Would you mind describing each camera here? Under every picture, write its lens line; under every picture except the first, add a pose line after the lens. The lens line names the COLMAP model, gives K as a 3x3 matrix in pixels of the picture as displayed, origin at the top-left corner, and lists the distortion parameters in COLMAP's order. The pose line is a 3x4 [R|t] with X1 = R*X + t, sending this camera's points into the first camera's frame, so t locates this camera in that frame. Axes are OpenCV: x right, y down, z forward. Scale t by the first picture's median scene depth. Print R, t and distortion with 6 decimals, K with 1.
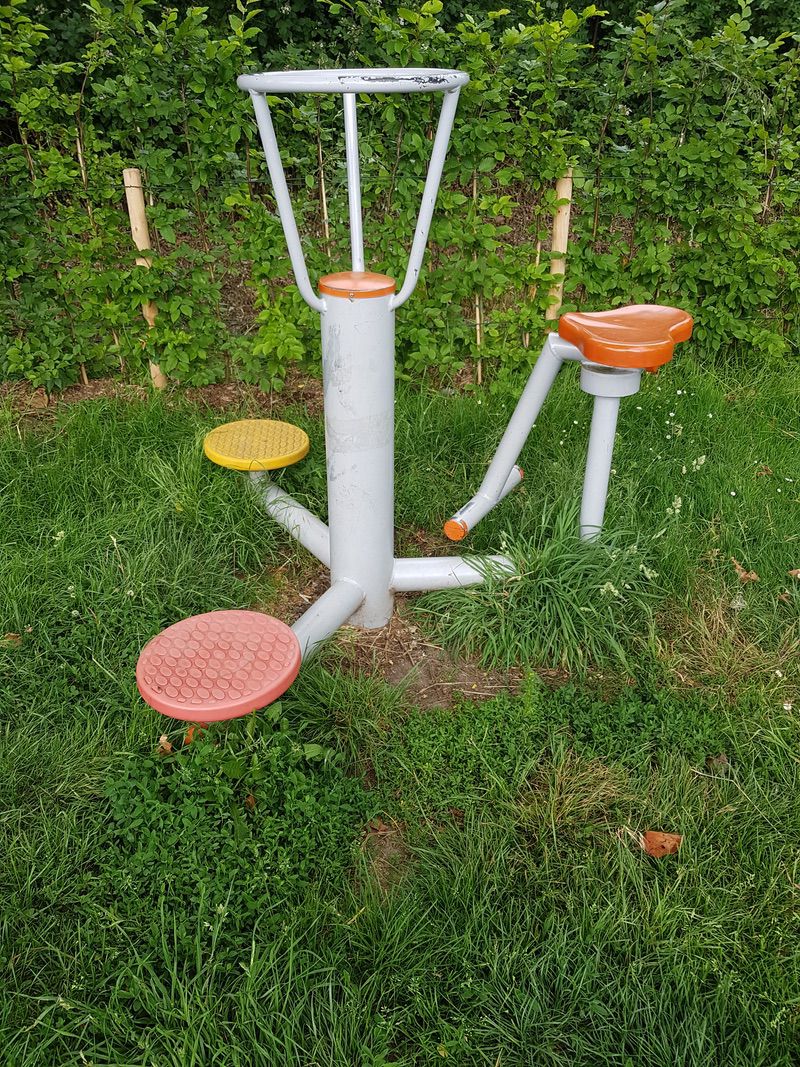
lens RADIAL K [[816.2, 0, 425.5], [0, 816.2, 530.7], [0, 0, 1]] dist [0.046883, -0.080138]
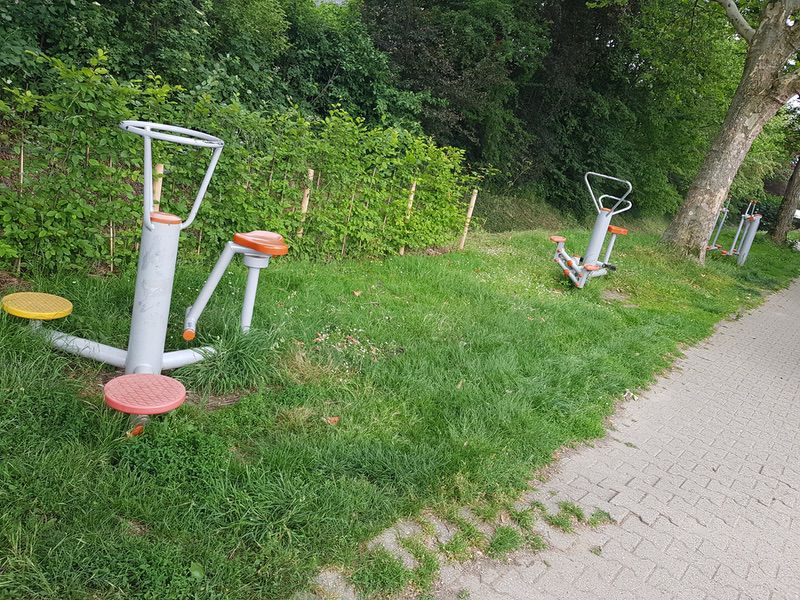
lens RADIAL K [[612.0, 0, 400.0], [0, 612.0, 300.0], [0, 0, 1]] dist [0.046883, -0.080138]
pose [[0.695304, -0.056392, 0.716500, -0.689590], [0.167705, 0.982127, -0.085447, 0.131345], [-0.698875, 0.179572, 0.692334, -0.441132]]
